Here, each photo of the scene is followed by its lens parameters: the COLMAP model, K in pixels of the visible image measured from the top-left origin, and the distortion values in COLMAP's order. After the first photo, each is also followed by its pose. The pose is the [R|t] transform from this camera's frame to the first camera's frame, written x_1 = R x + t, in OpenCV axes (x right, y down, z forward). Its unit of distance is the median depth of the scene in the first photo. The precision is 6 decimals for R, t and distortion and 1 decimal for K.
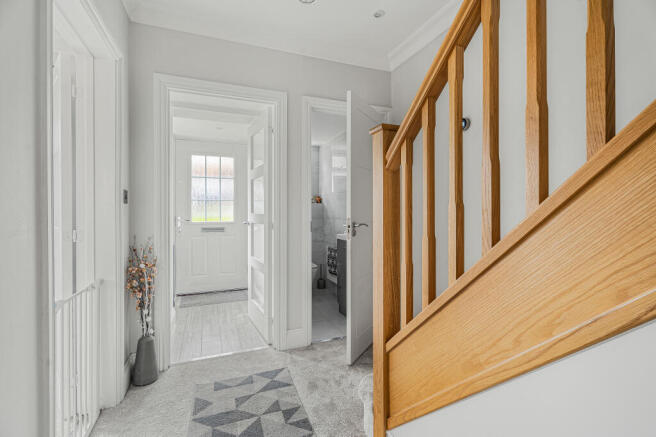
lens RADIAL K [[299.2, 0, 328.0], [0, 299.2, 218.0], [0, 0, 1]] dist [0.000817, 0.000390]
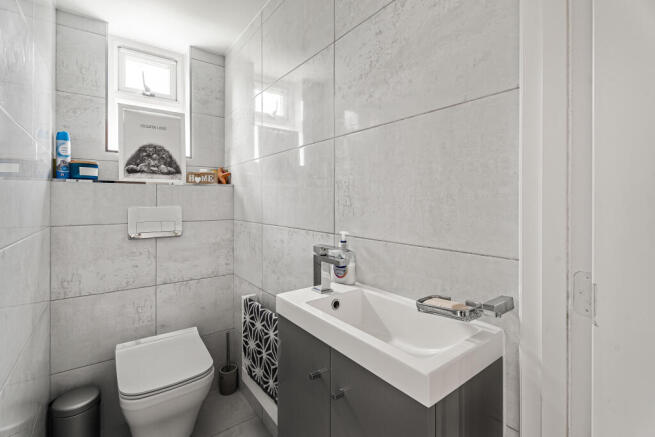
lens RADIAL K [[298.7, 0, 327.2], [0, 298.7, 218.1], [0, 0, 1]] dist [0.000817, 0.000390]
pose [[0.967379, 0.000712, 0.253331, 0.004786], [-0.000760, 1.000000, 0.000091, -0.002245], [-0.253331, -0.000281, 0.967380, 0.556509]]
